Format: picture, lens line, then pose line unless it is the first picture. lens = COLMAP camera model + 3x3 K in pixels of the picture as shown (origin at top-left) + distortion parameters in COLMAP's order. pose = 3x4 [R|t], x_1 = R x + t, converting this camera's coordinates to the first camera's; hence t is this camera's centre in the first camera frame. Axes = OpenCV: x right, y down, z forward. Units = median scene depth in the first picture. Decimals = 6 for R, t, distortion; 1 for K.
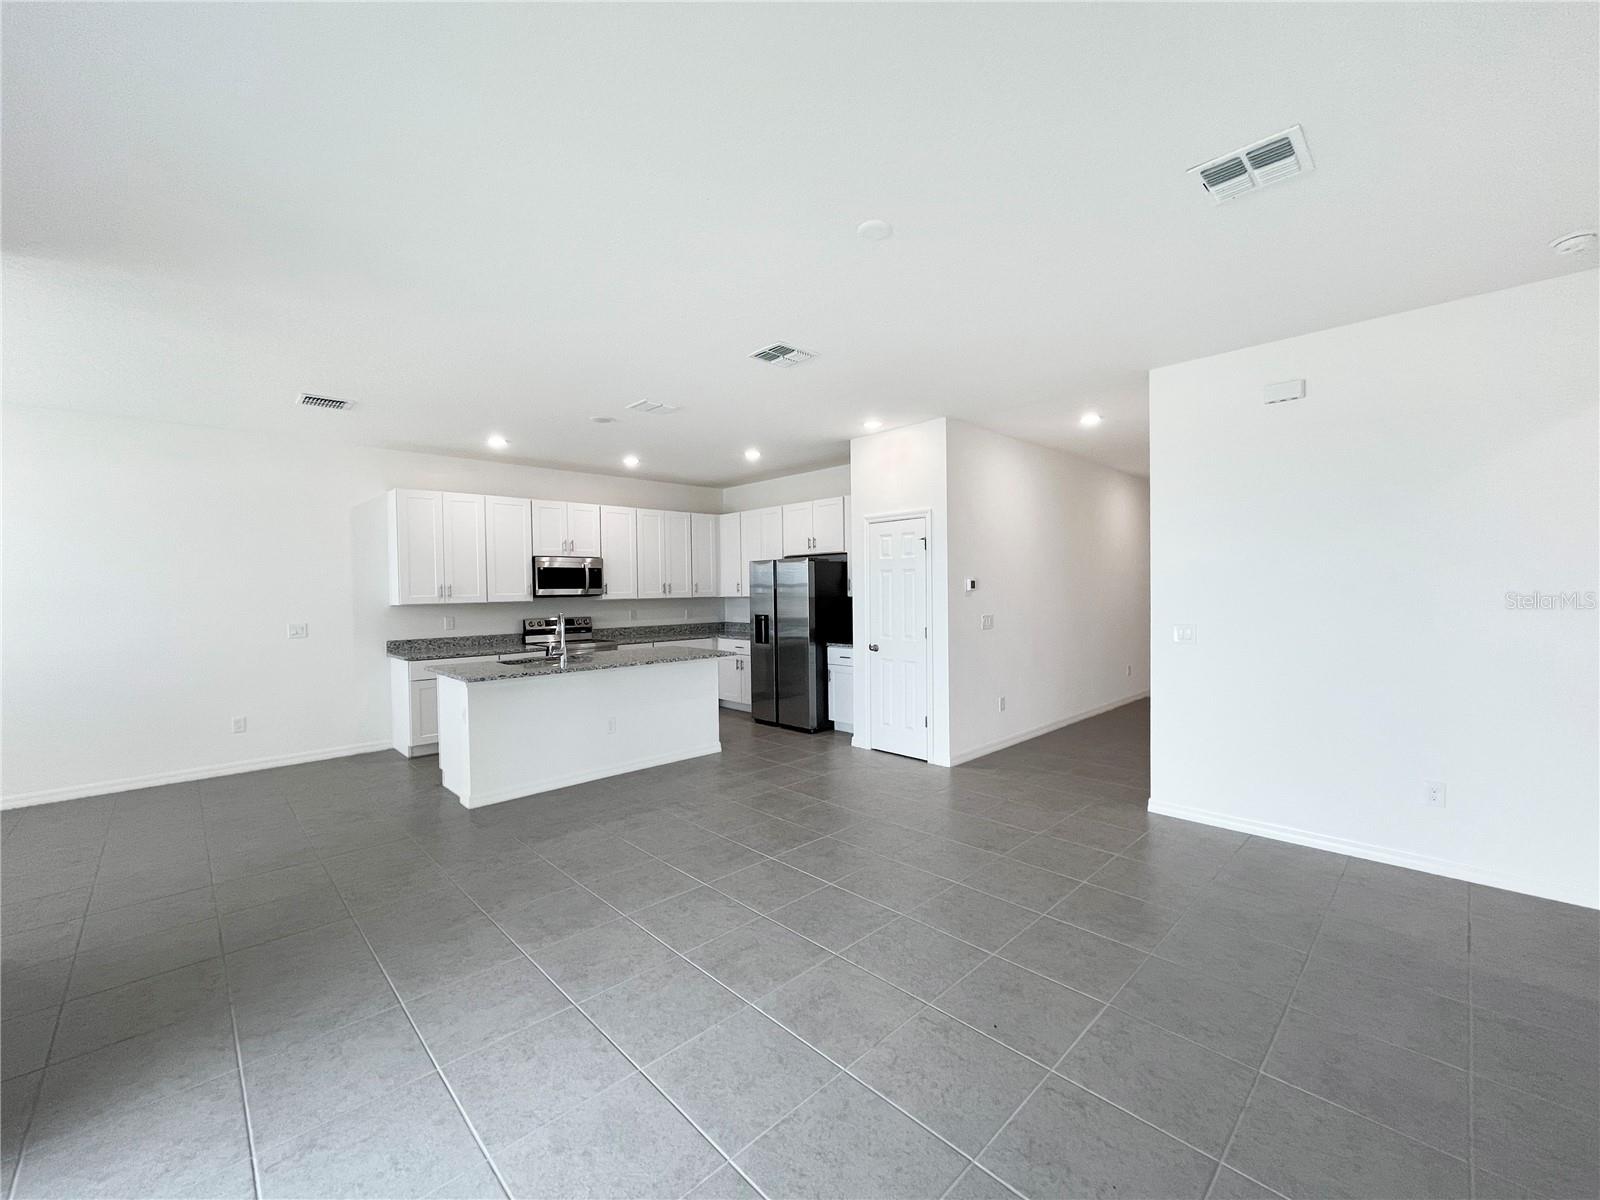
lens RADIAL K [[644.3, 0, 760.7], [0, 644.3, 615.0], [0, 0, 1]] dist [0.000050, 0.000185]
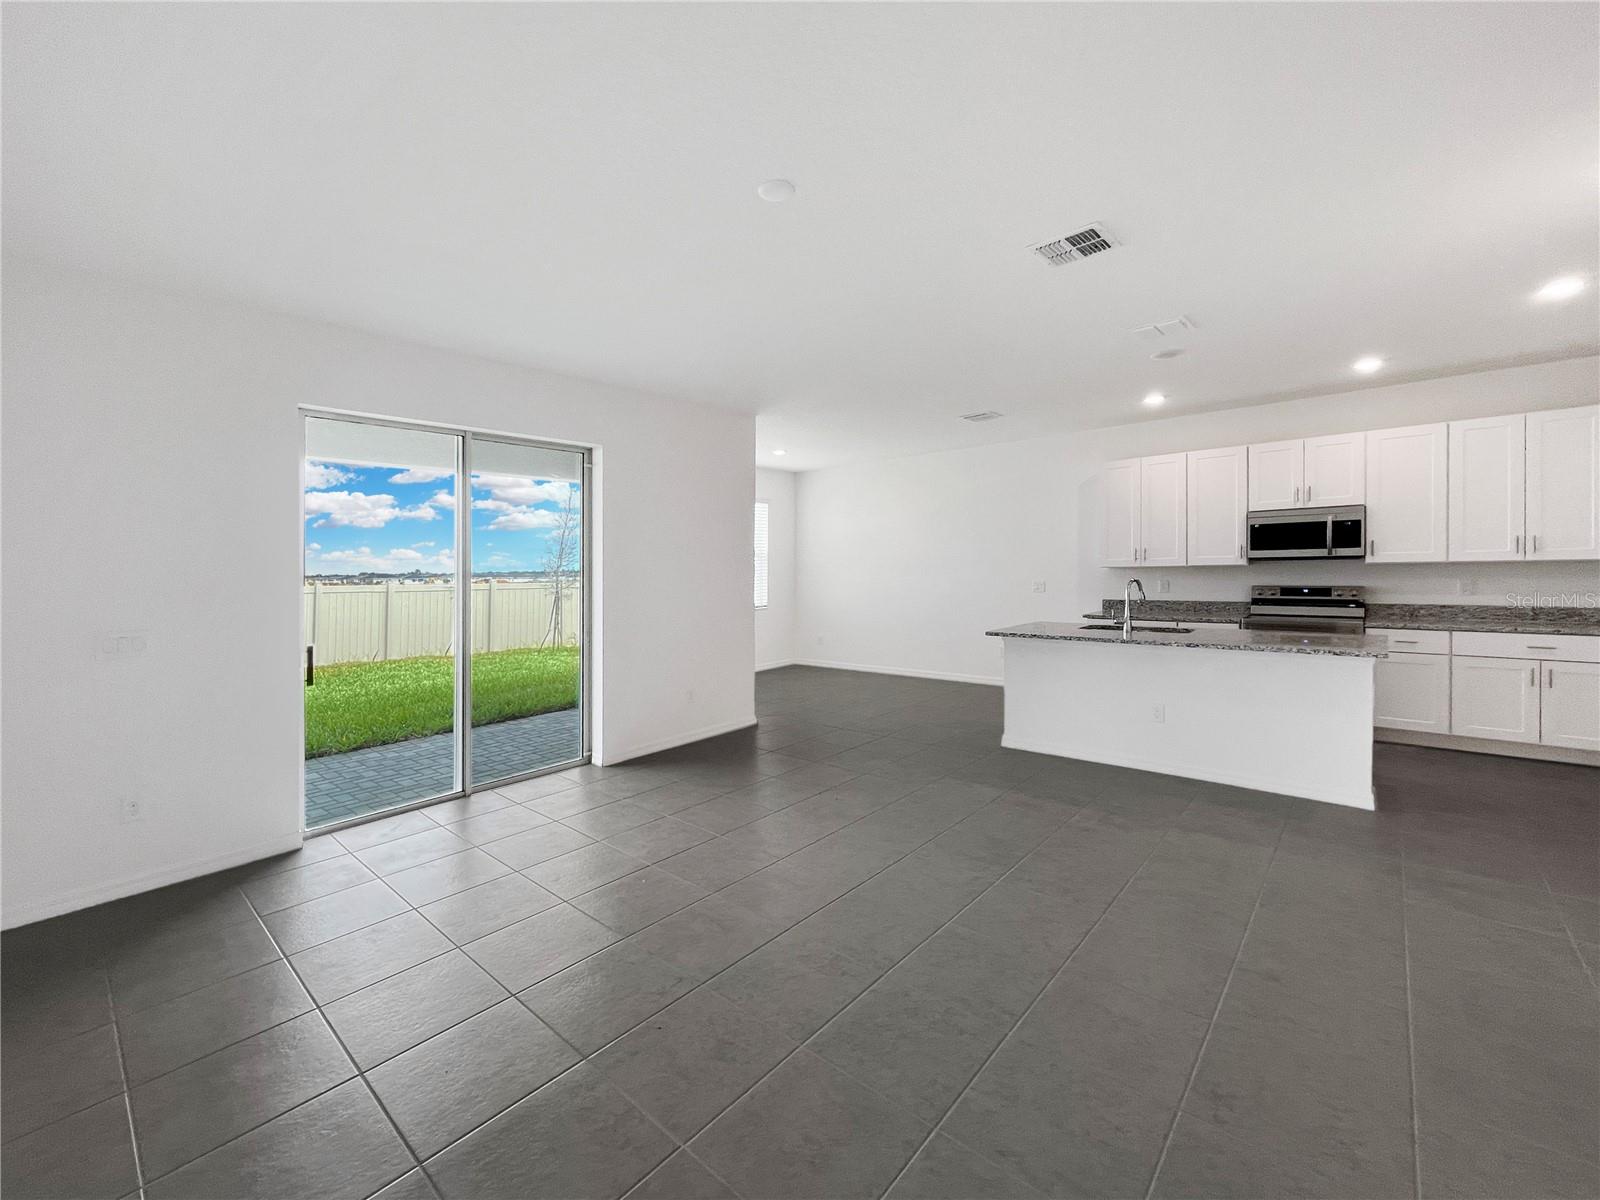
lens RADIAL K [[622.9, 0, 820.0], [0, 622.9, 599.6], [0, 0, 1]] dist [-0.000104, 0.000026]
pose [[0.160897, 0.065490, -0.984796, 0.370216], [-0.018868, 0.997818, 0.063274, -0.017074], [0.986791, 0.008400, 0.161782, 0.313818]]
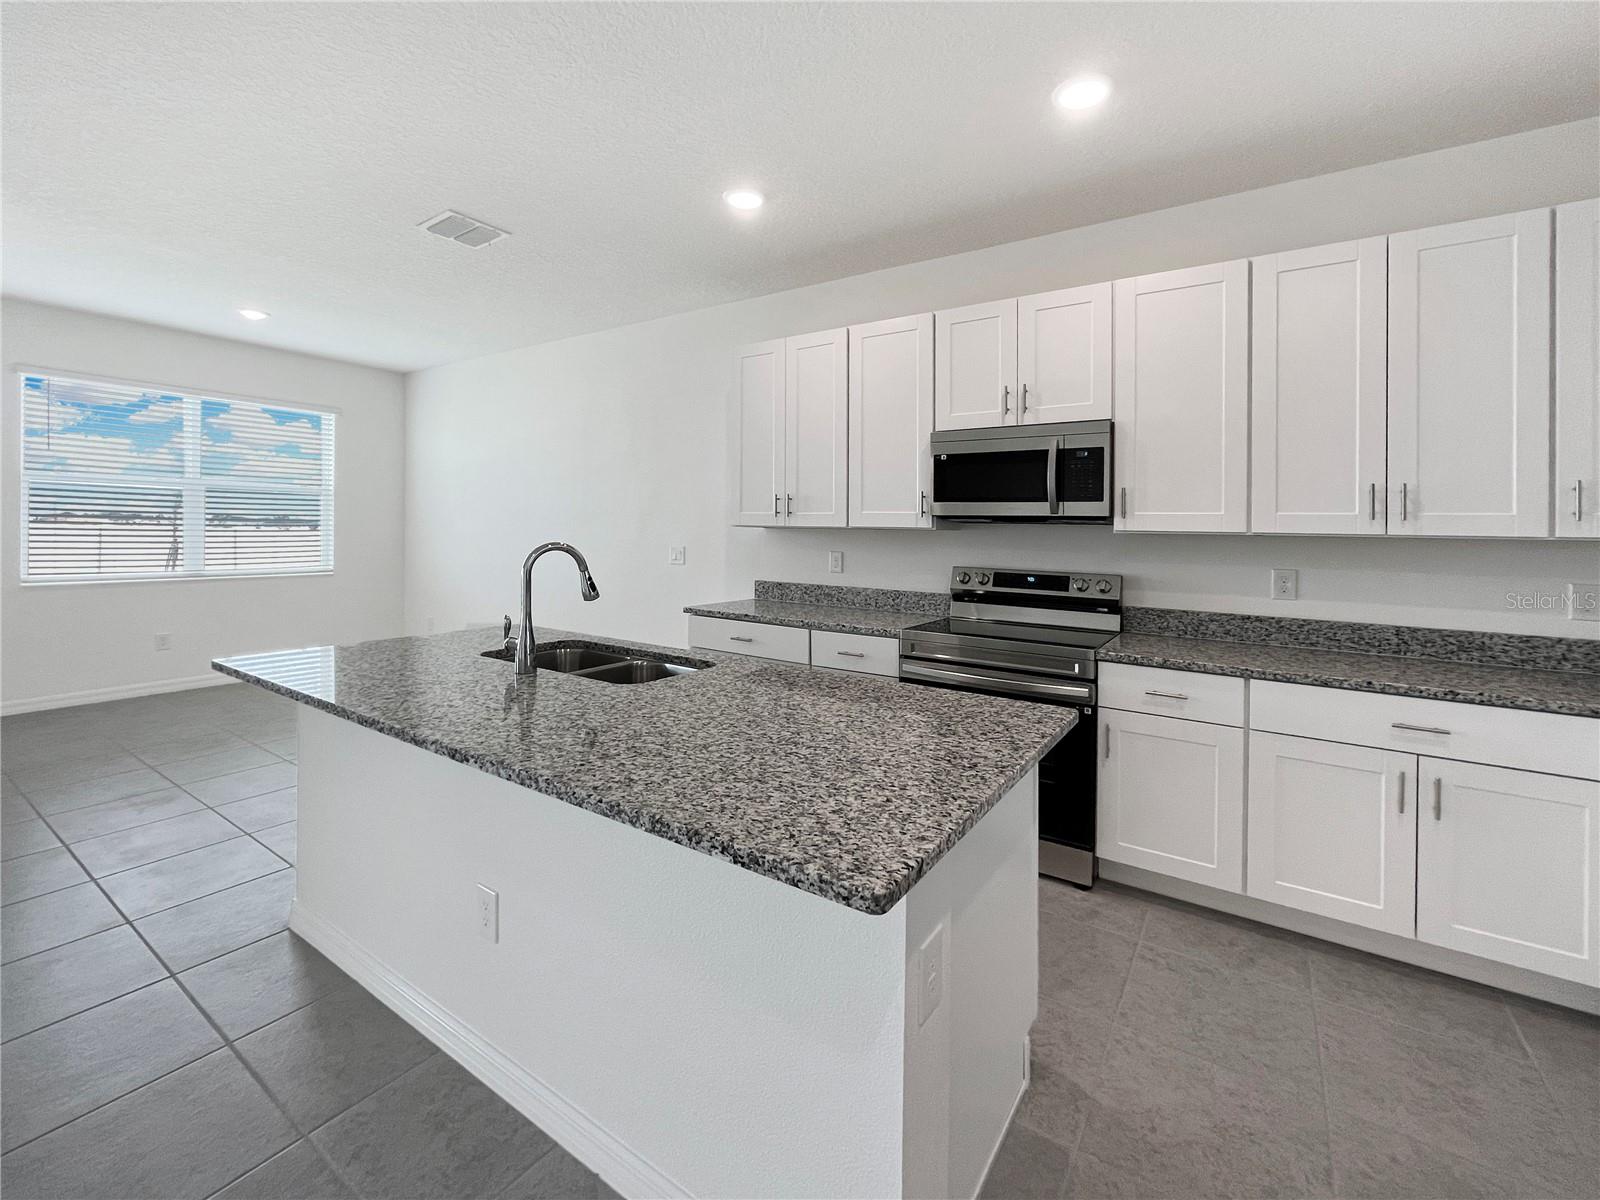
lens RADIAL K [[650.6, 0, 786.5], [0, 650.6, 543.9], [0, 0, 1]] dist [-0.002239, -0.000312]
pose [[0.265351, 0.041894, -0.963241, 0.073752], [-0.059883, 0.997843, 0.026903, -0.016680], [0.962290, 0.050543, 0.267287, 0.777567]]
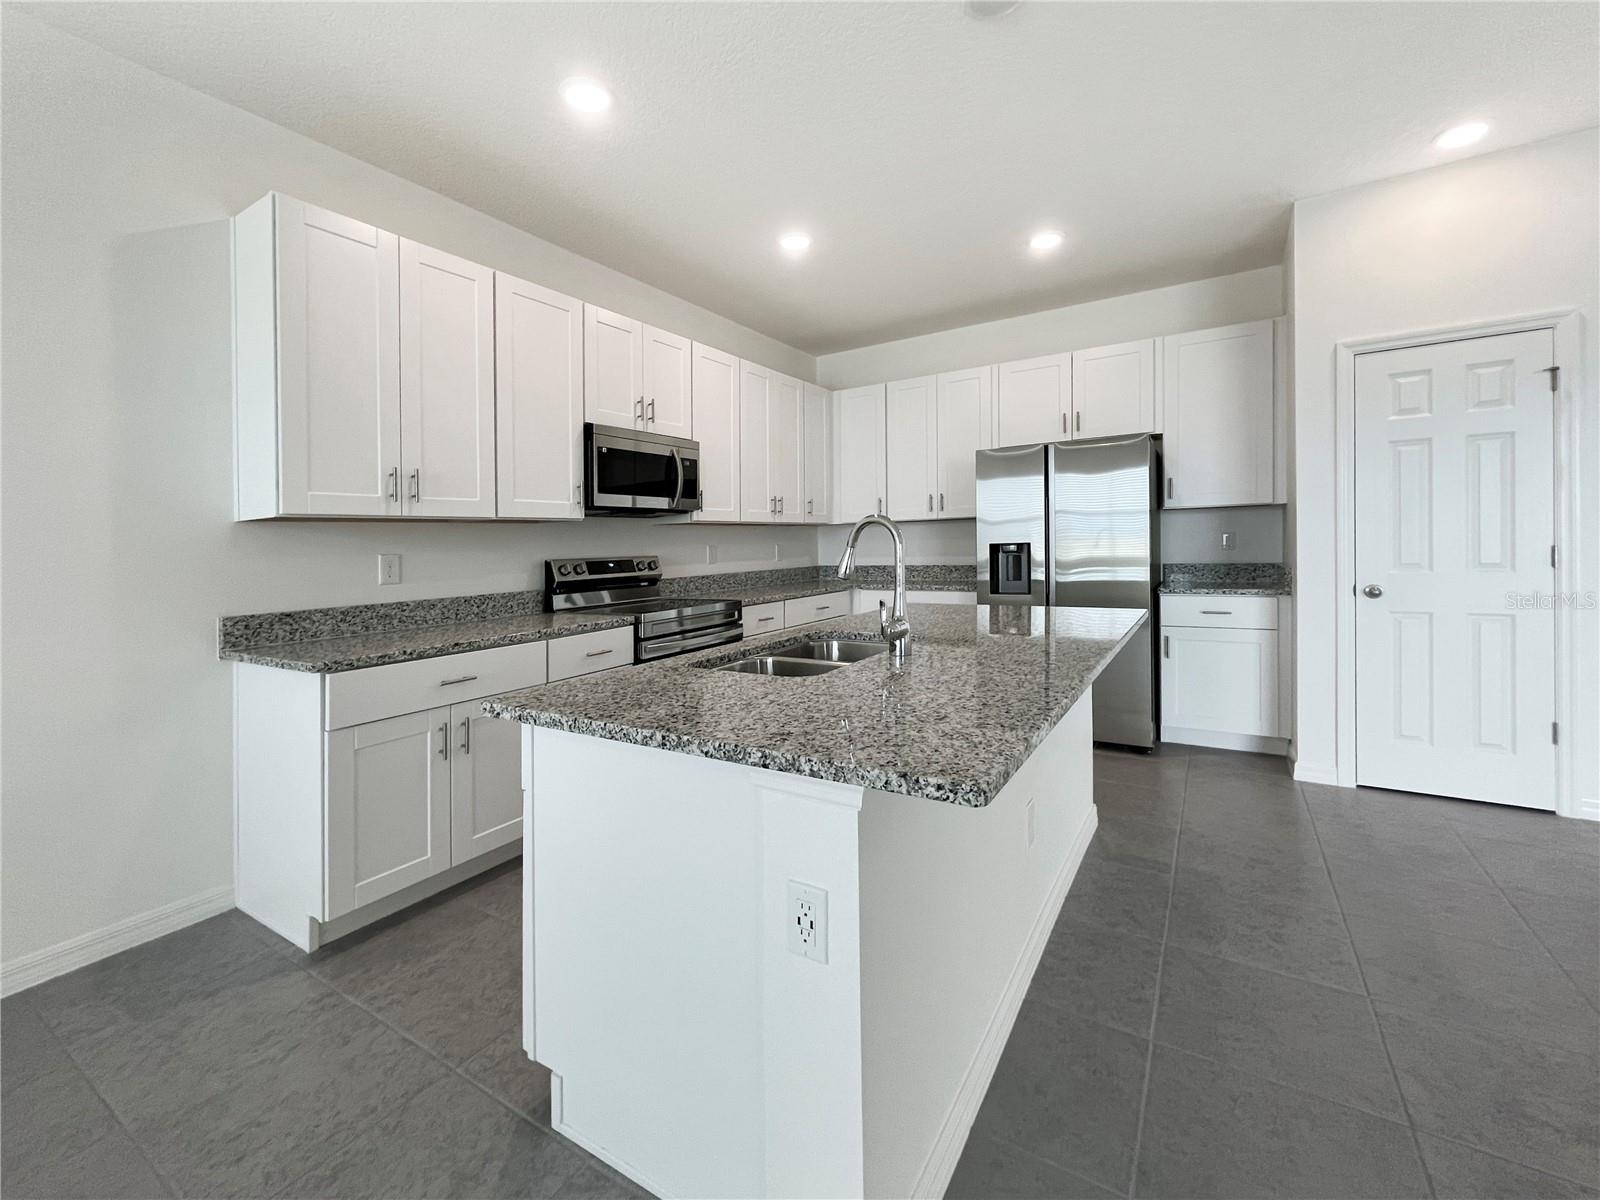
lens RADIAL K [[673.6, 0, 801.9], [0, 673.6, 543.7], [0, 0, 1]] dist [-0.000523, 0.000027]
pose [[0.959699, -0.011026, 0.280813, -0.340982], [0.022686, 0.999008, -0.038306, 0.018615], [-0.280112, 0.043133, 0.958998, 0.494687]]
